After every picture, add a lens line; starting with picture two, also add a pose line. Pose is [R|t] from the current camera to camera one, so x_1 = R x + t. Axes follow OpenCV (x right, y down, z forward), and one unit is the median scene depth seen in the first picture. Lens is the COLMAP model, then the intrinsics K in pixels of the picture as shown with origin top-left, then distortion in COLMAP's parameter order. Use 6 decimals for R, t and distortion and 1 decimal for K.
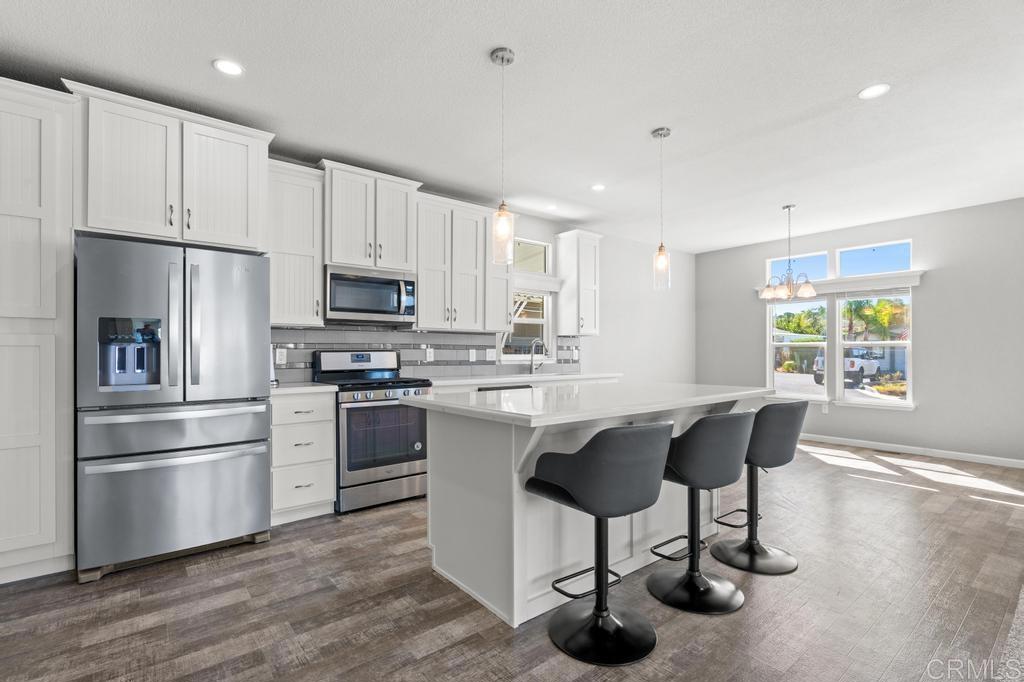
lens RADIAL K [[469.6, 0, 528.1], [0, 469.6, 350.5], [0, 0, 1]] dist [-0.001830, 0.000348]
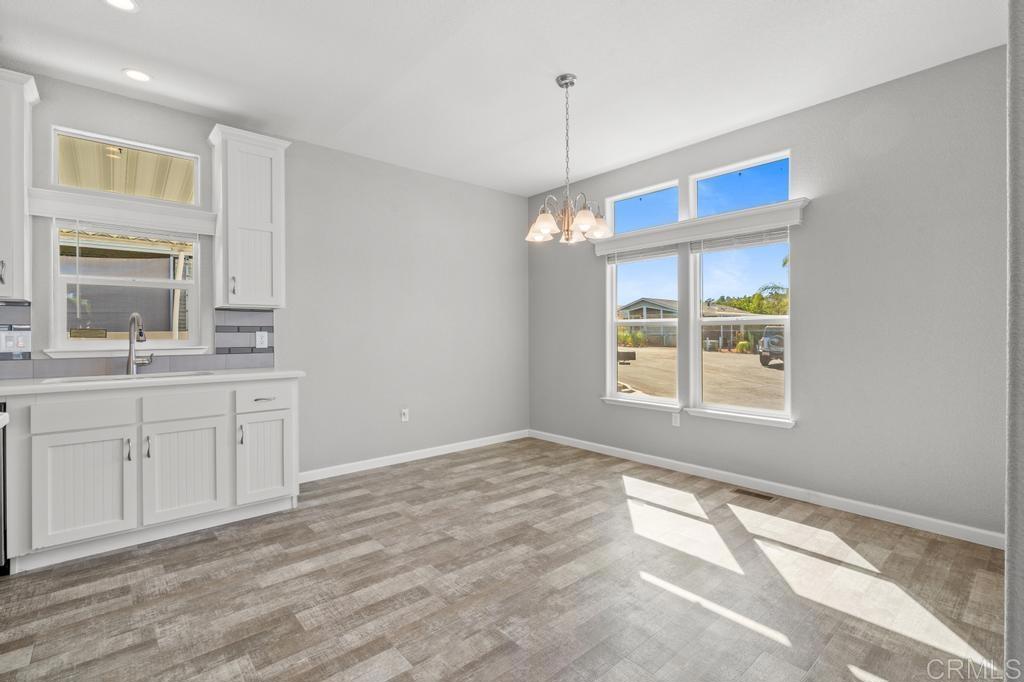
lens RADIAL K [[469.6, 0, 507.2], [0, 469.6, 332.3], [0, 0, 1]] dist [-0.001830, 0.000348]
pose [[0.999502, -0.005106, 0.031143, 0.482372], [0.005083, 0.999987, 0.000823, 0.000652], [-0.031147, -0.000665, 0.999515, 0.447051]]
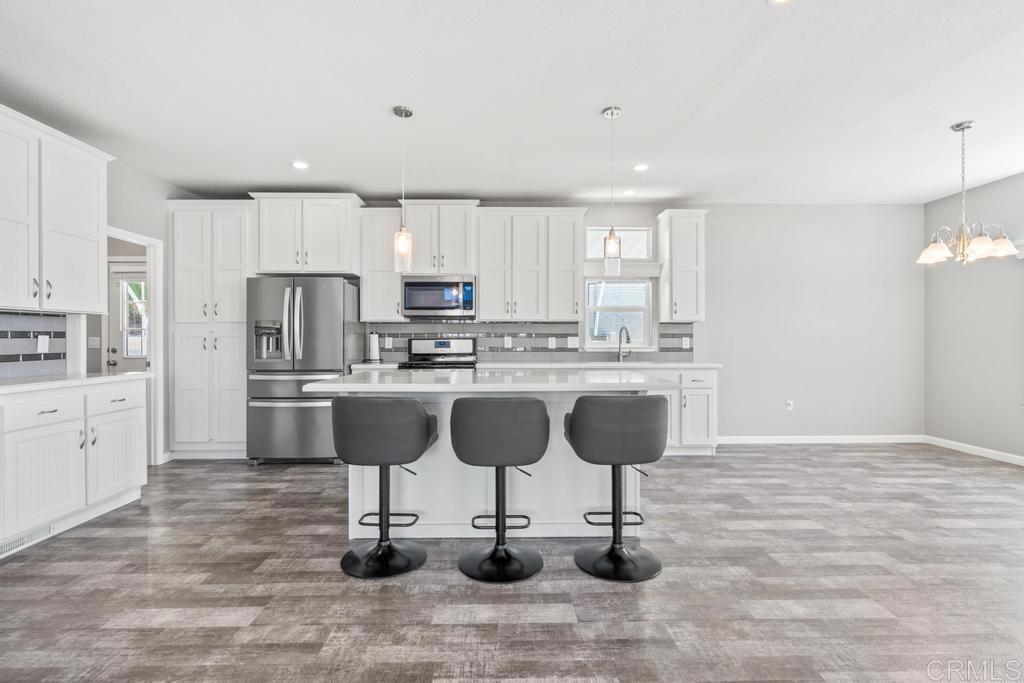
lens RADIAL K [[469.6, 0, 516.2], [0, 469.6, 339.3], [0, 0, 1]] dist [-0.001830, 0.000348]
pose [[0.796128, -0.001089, -0.605128, 0.470036], [0.001883, 0.999998, 0.000678, 0.001079], [0.605126, -0.001679, 0.796128, 0.077462]]
